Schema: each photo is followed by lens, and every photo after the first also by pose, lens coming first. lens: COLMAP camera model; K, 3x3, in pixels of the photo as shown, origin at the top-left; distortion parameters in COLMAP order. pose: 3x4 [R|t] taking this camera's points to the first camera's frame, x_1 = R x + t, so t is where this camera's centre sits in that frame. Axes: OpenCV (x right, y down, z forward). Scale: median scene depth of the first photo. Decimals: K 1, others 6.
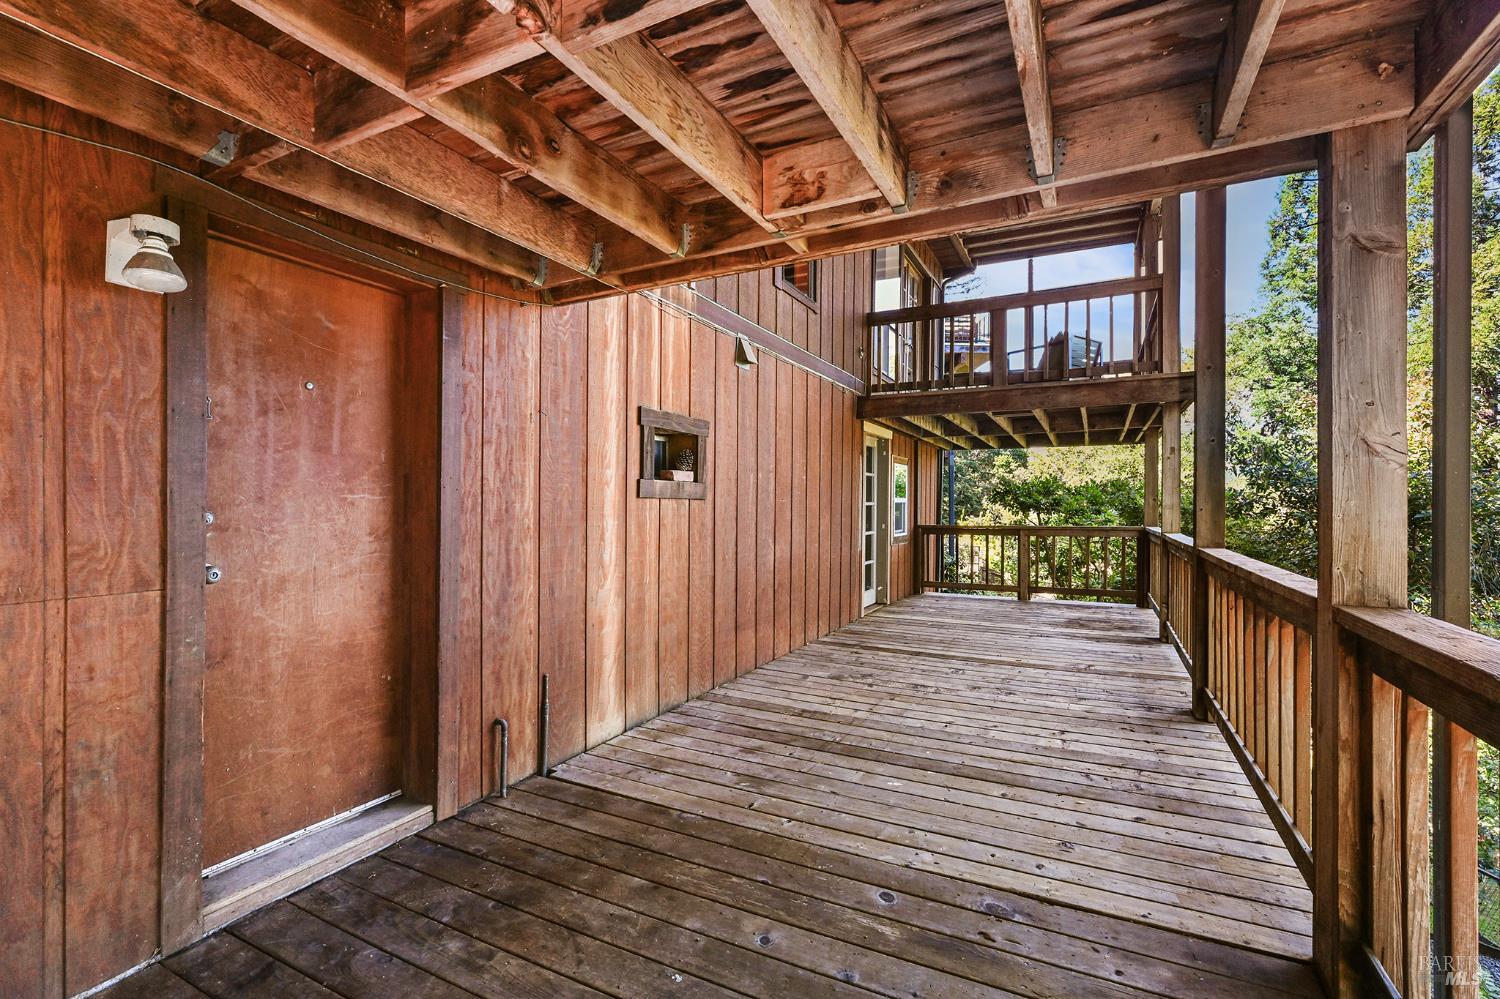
lens RADIAL K [[654.1, 0, 750.0], [0, 654.1, 499.5], [0, 0, 1]] dist [0.000771, 0.000059]
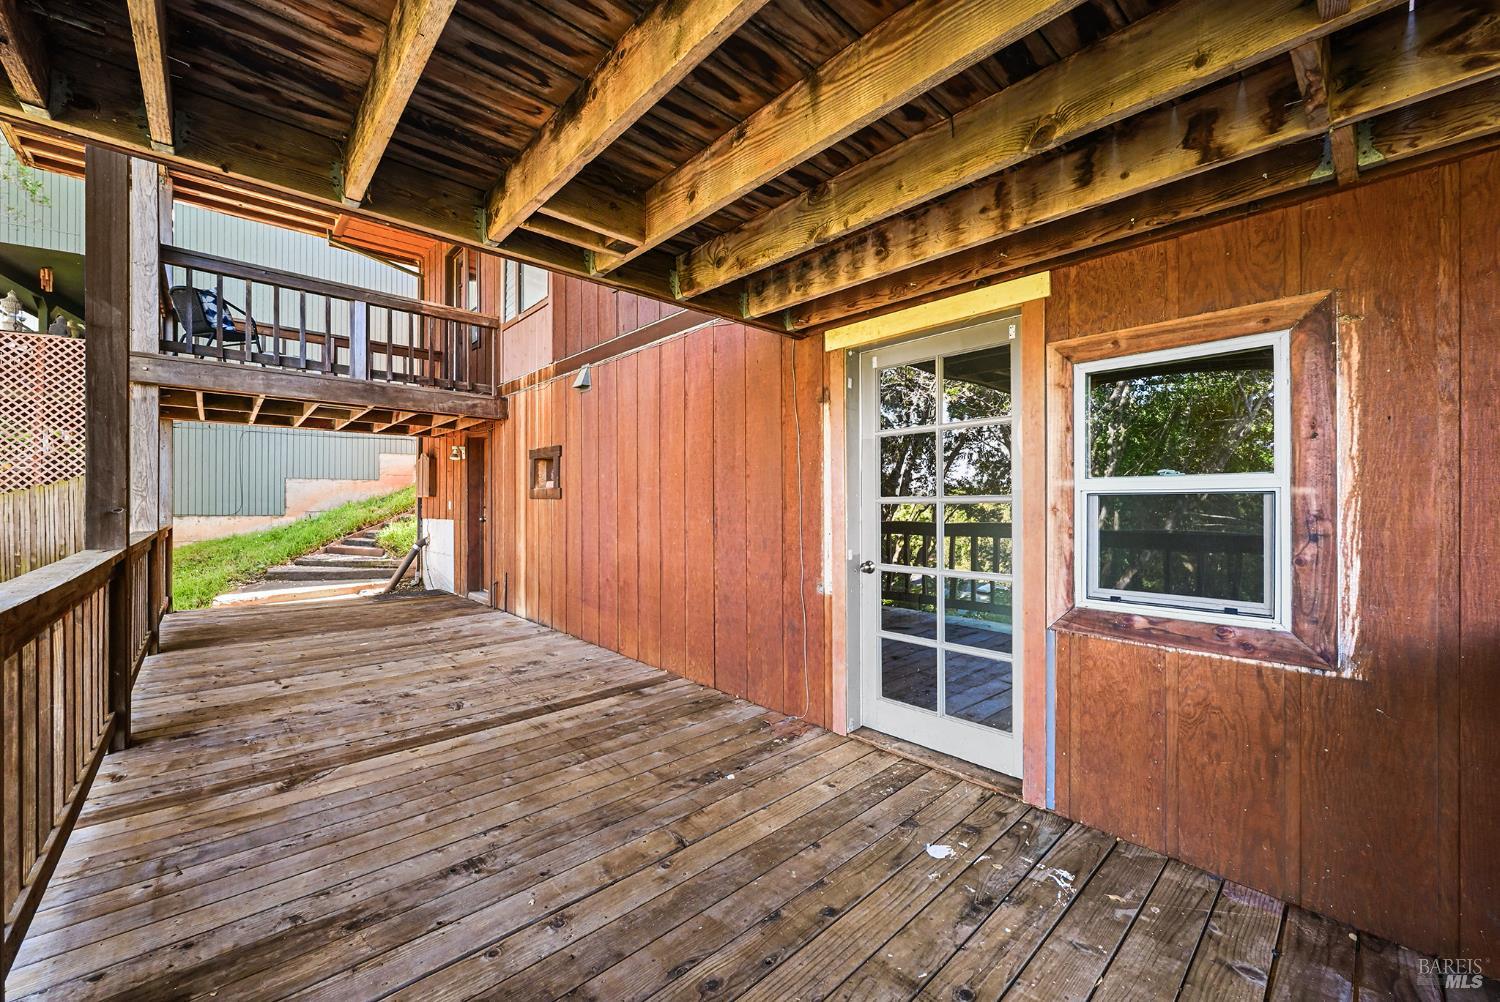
lens RADIAL K [[592.5, 0, 750.0], [0, 592.5, 501.0], [0, 0, 1]] dist [0.002075, -0.000072]
pose [[-0.346192, 0.003262, -0.938158, 0.990091], [0.008882, 0.999961, 0.000199, 0.009329], [0.938122, -0.008264, -0.346207, 1.790129]]
